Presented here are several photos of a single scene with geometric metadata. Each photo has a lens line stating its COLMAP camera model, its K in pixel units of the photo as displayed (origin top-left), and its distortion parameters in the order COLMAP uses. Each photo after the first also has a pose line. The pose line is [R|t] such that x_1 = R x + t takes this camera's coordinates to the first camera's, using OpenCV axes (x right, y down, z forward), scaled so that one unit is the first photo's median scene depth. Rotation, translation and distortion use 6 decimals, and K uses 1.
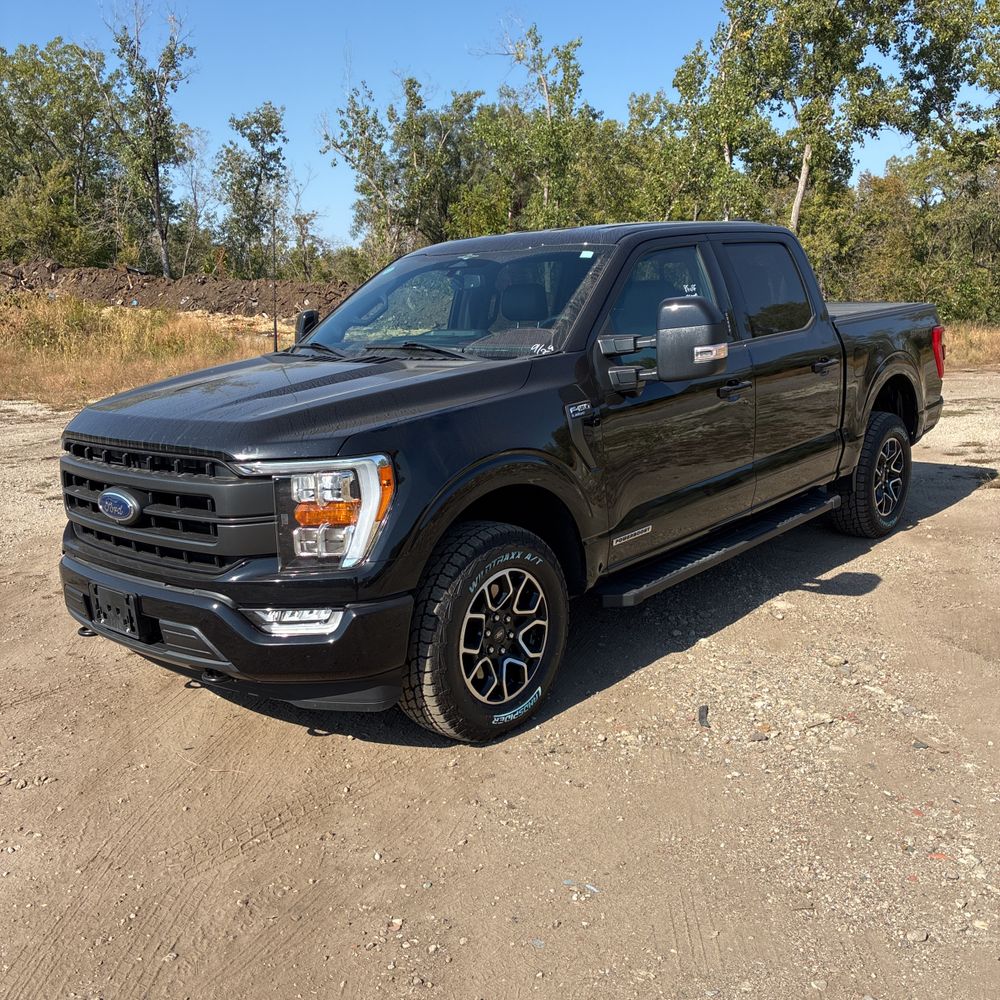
lens RADIAL K [[1009.4, 0, 494.1], [0, 1009.4, 497.4], [0, 0, 1]] dist [0.003879, 0.017964]
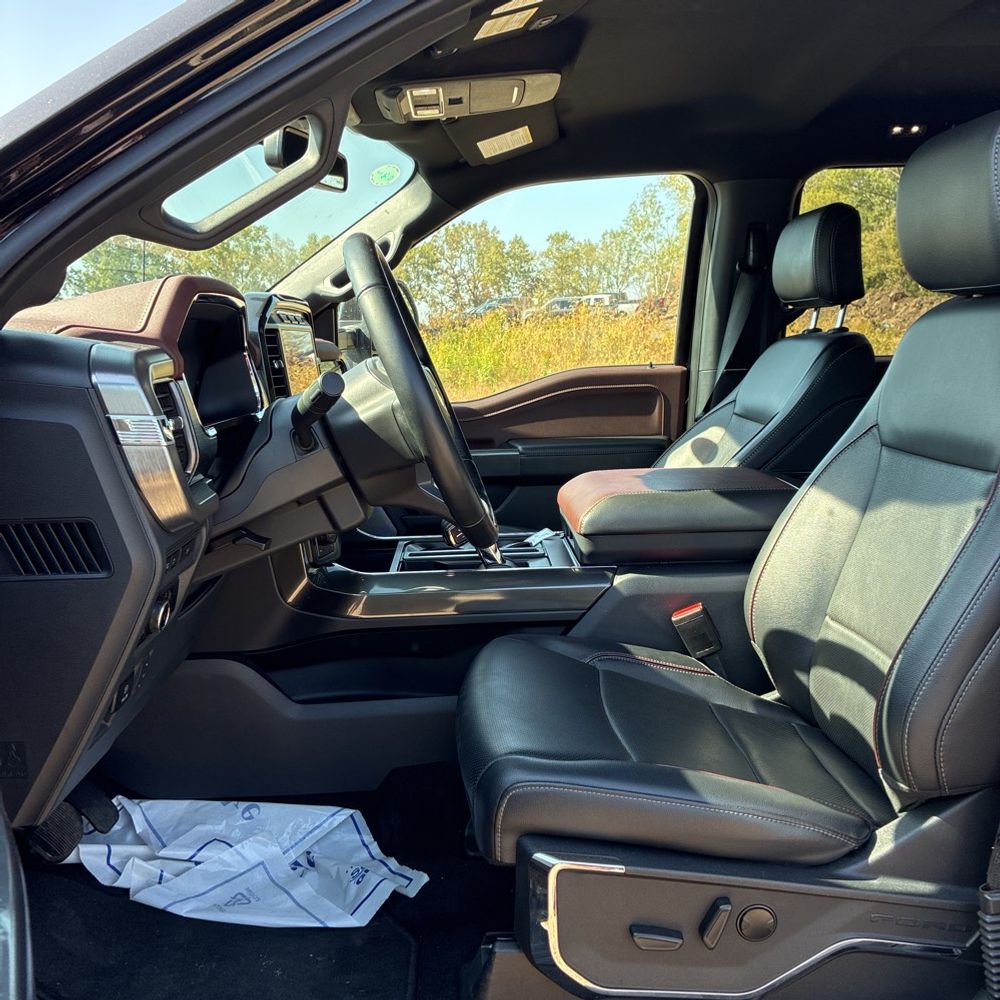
lens RADIAL K [[1006.2, 0, 497.1], [0, 1006.2, 517.2], [0, 0, 1]] dist [0.002782, -0.000112]
pose [[0.682665, 0.160598, -0.712865, 0.270490], [-0.170399, 0.983642, 0.058420, -0.128006], [0.710586, 0.081590, 0.698863, 0.838508]]
